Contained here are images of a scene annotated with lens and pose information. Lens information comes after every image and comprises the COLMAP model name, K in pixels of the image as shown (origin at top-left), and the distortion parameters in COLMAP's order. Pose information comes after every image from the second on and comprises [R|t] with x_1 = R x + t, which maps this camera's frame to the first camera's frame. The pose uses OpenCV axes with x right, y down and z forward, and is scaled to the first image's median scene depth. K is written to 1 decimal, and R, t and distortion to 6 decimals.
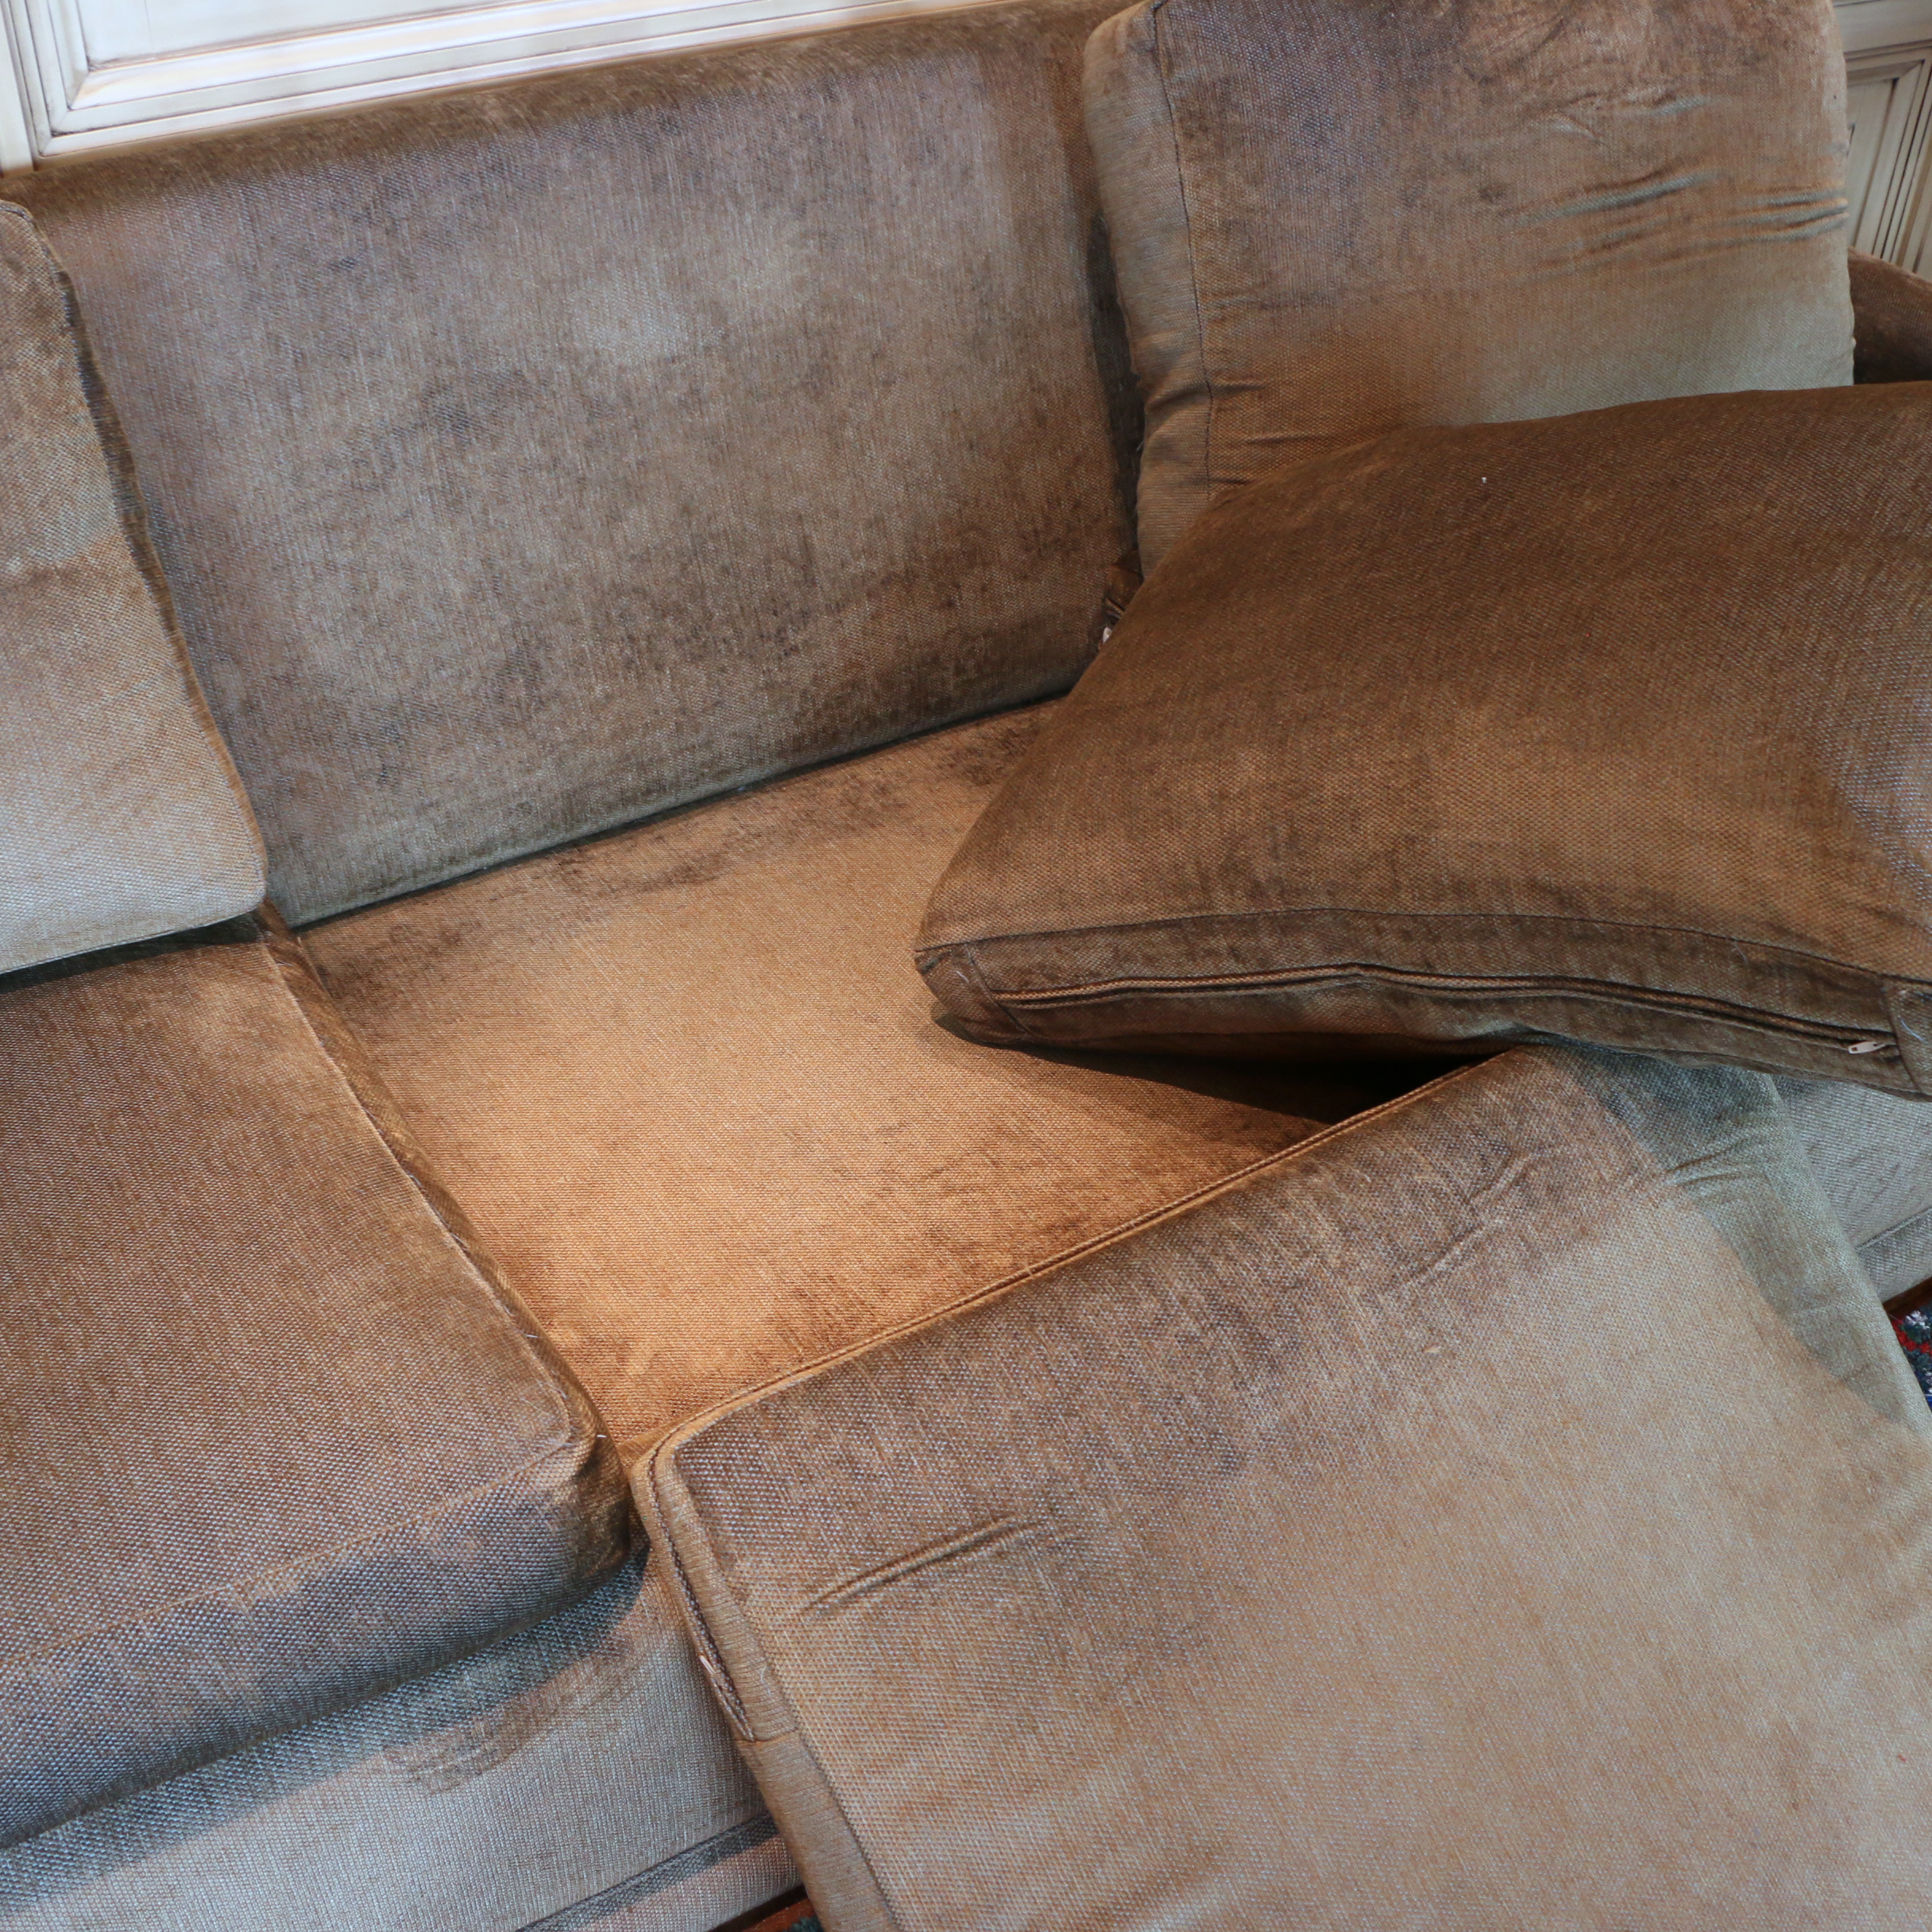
lens RADIAL K [[2349.4, 0, 921.3], [0, 2349.4, 994.7], [0, 0, 1]] dist [-0.185688, 0.181479]
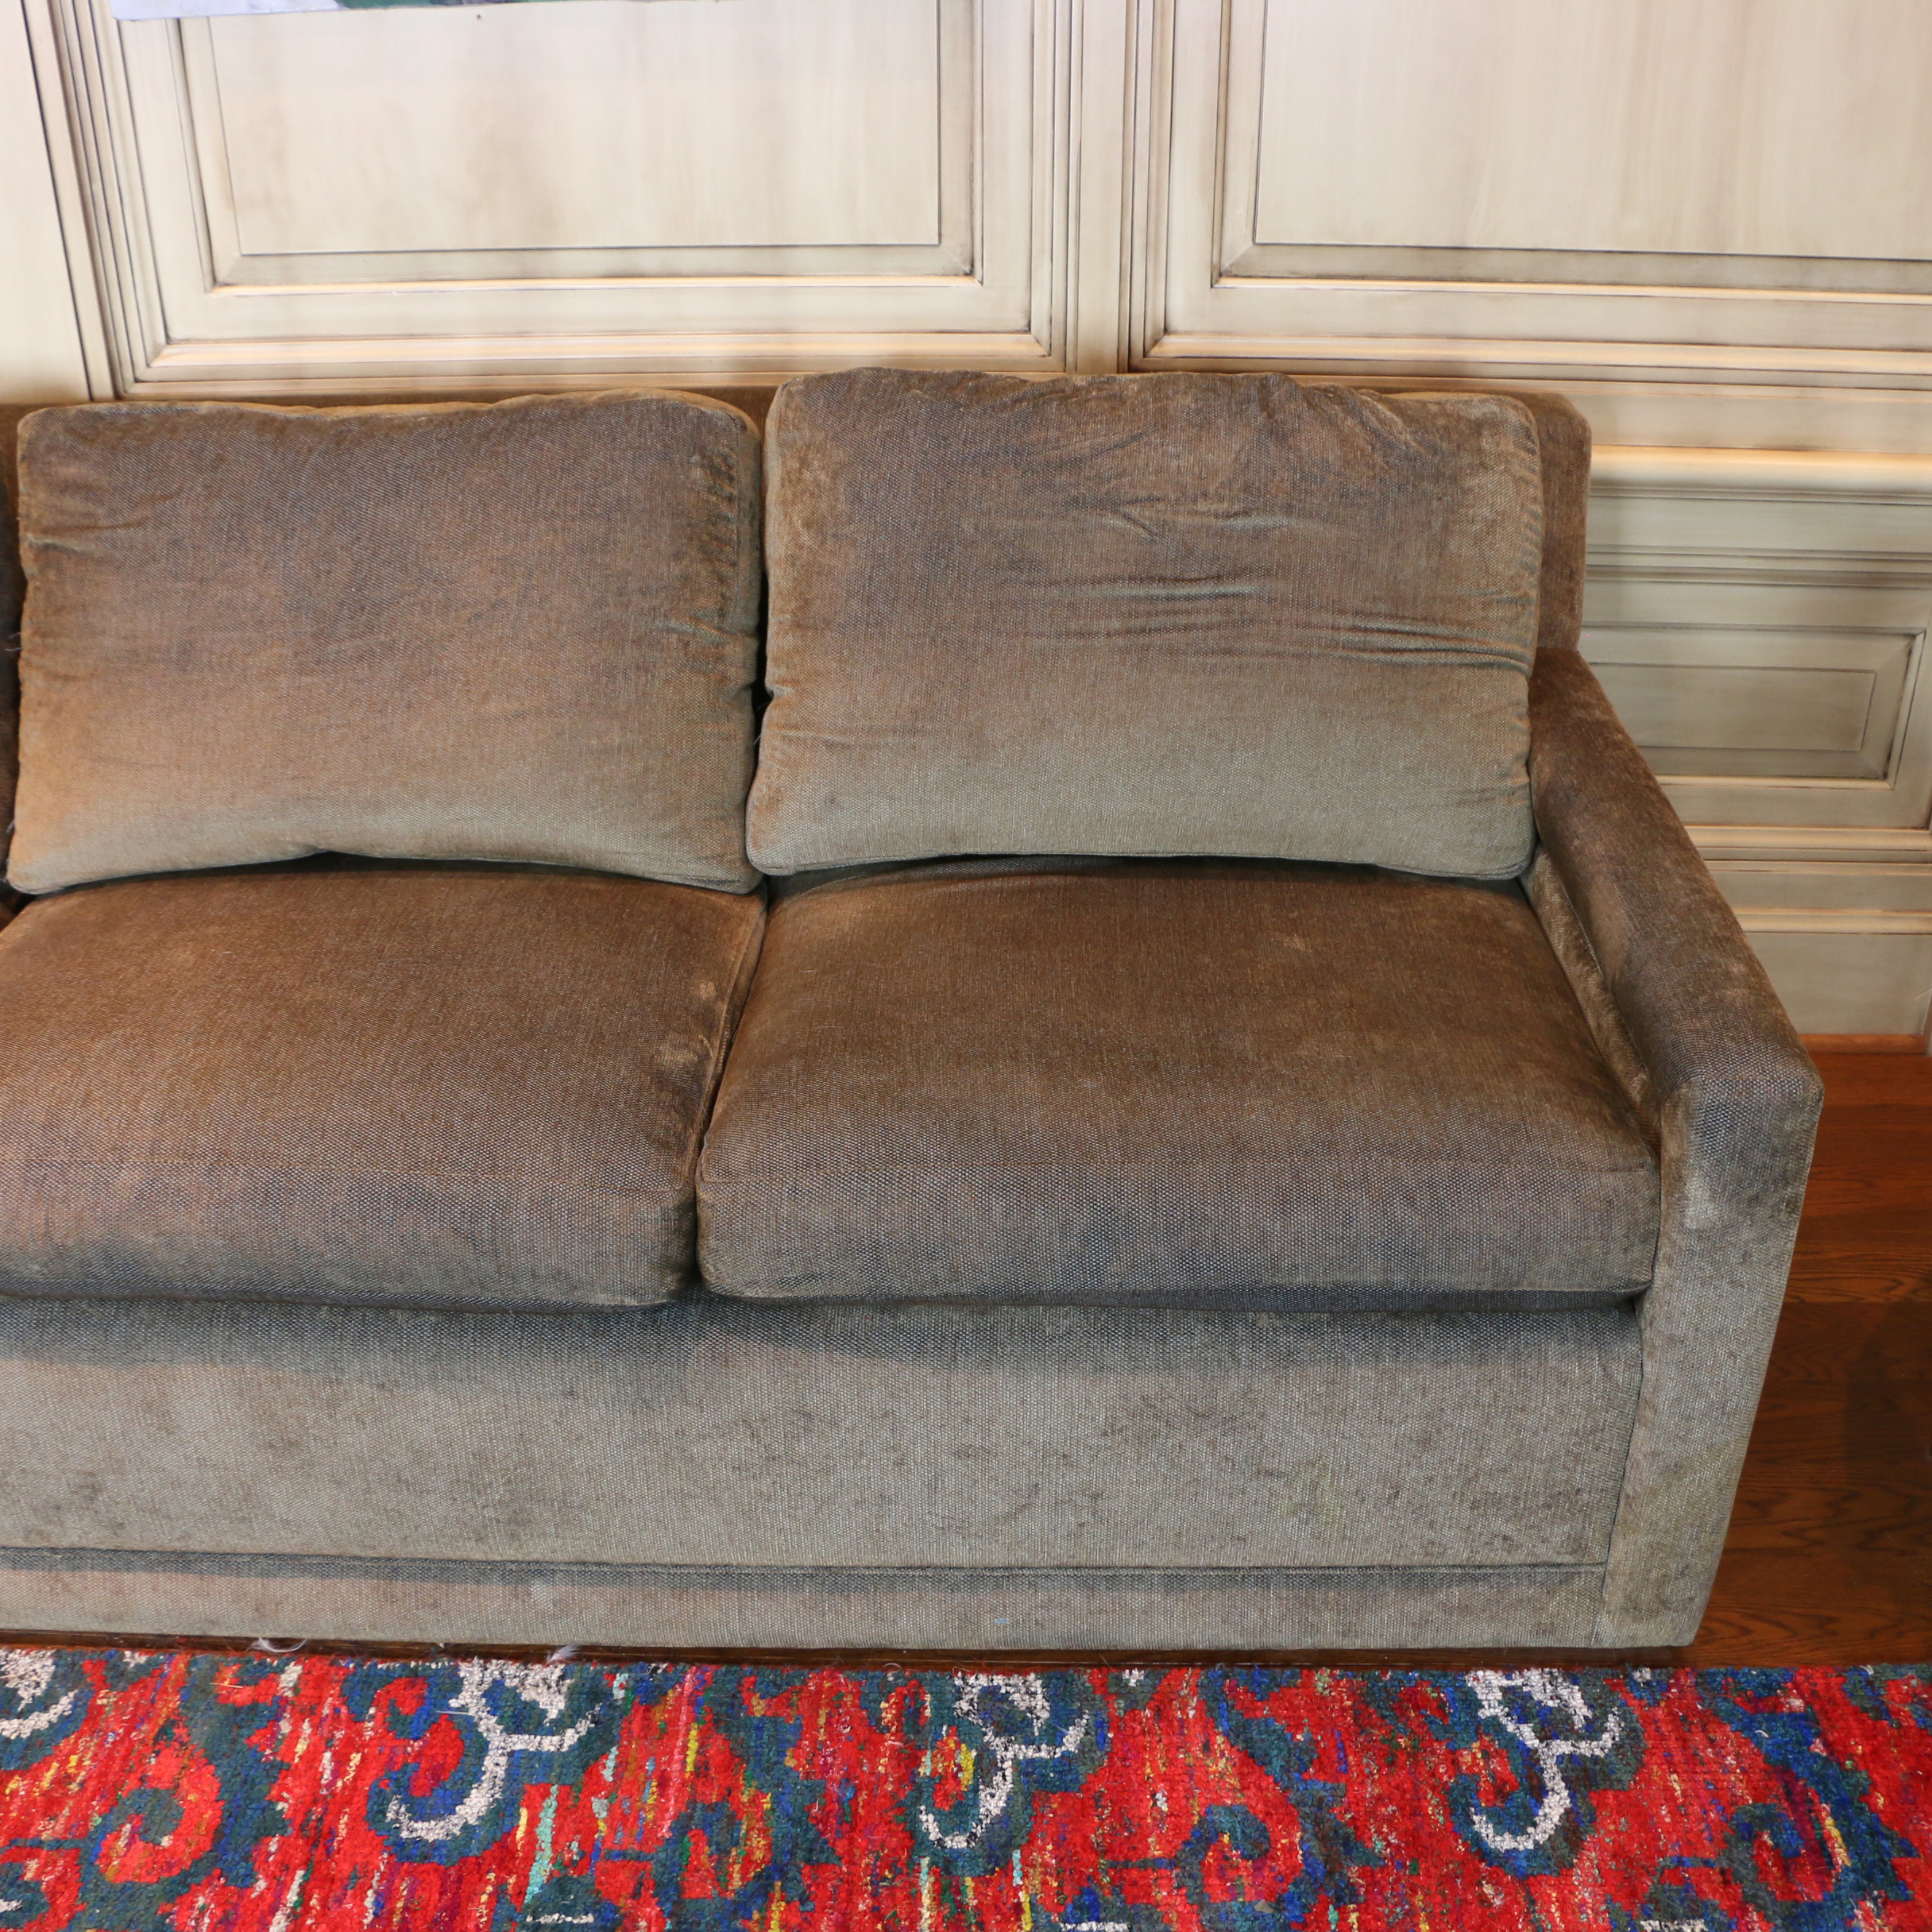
lens RADIAL K [[2349.4, 0, 921.3], [0, 2349.4, 994.7], [0, 0, 1]] dist [-0.185688, 0.181479]
pose [[0.847436, 0.237520, -0.474802, 0.809267], [-0.315108, 0.944800, -0.089774, -0.023065], [0.427270, 0.225691, 0.875502, -0.009424]]
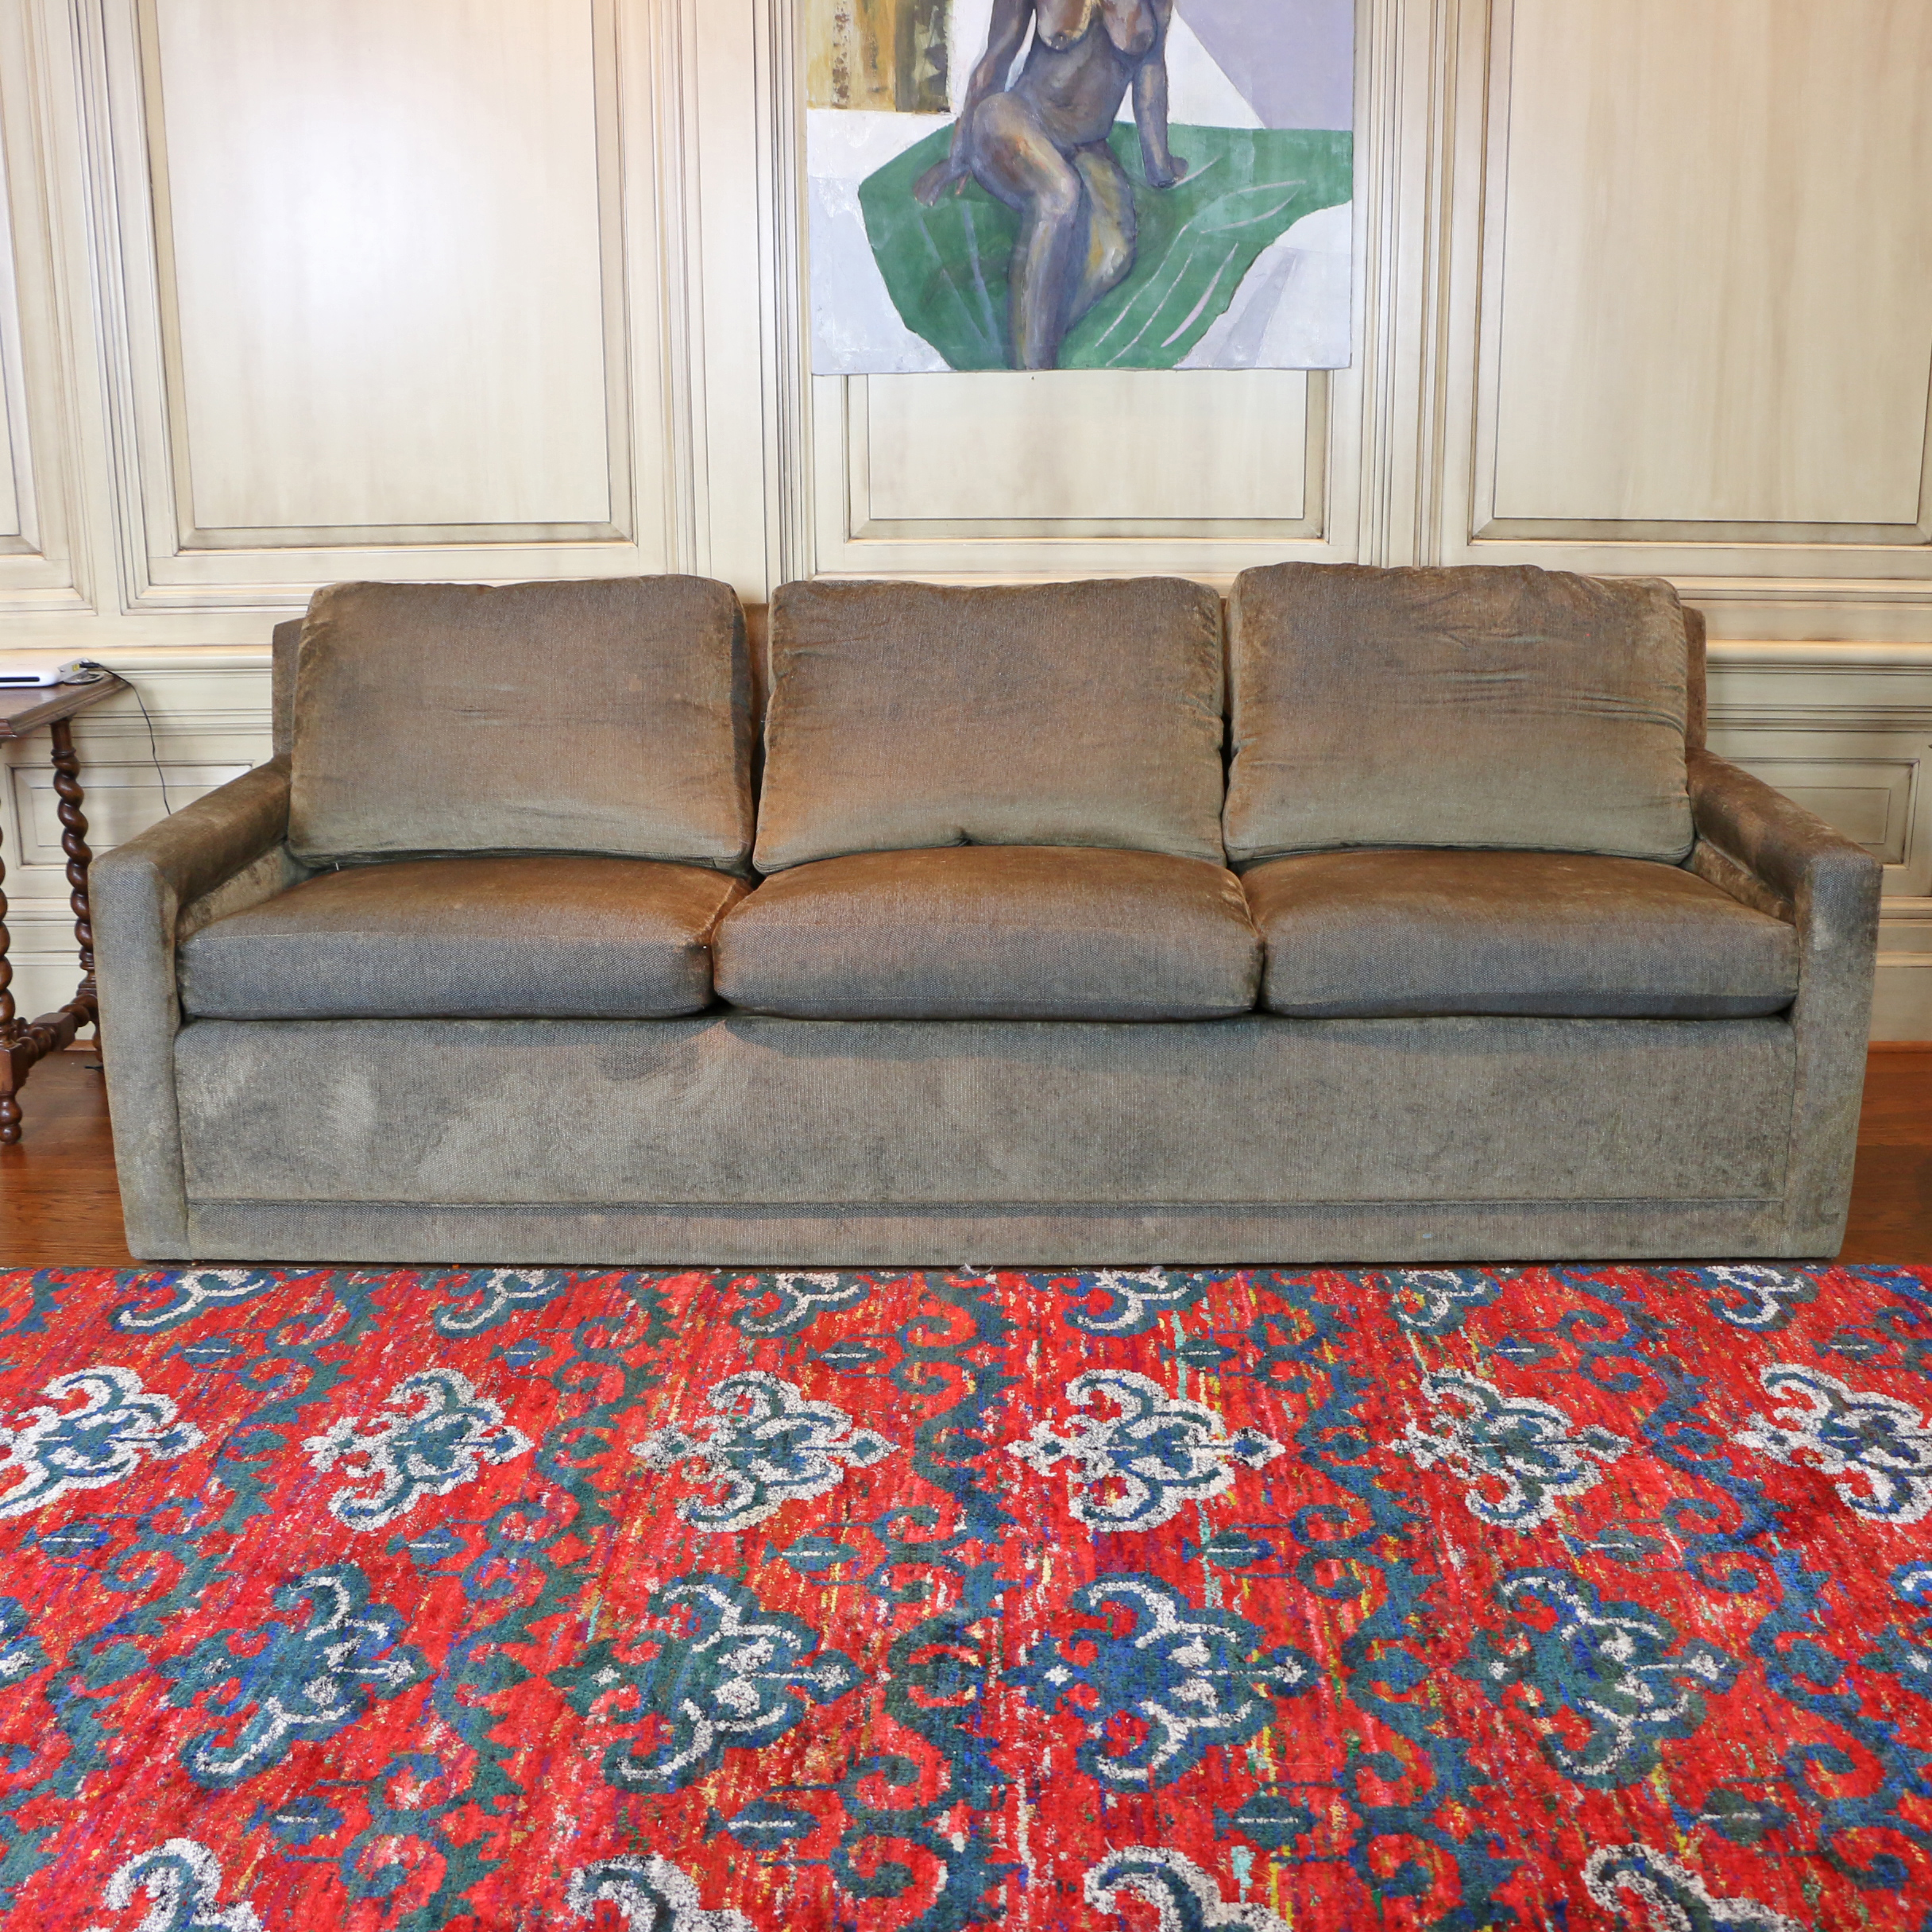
lens RADIAL K [[2349.4, 0, 921.3], [0, 2349.4, 994.7], [0, 0, 1]] dist [-0.185688, 0.181479]
pose [[0.844055, 0.116540, -0.523441, 0.985996], [-0.318594, 0.894139, -0.314665, 0.668821], [0.431358, 0.432359, 0.791831, -0.653021]]
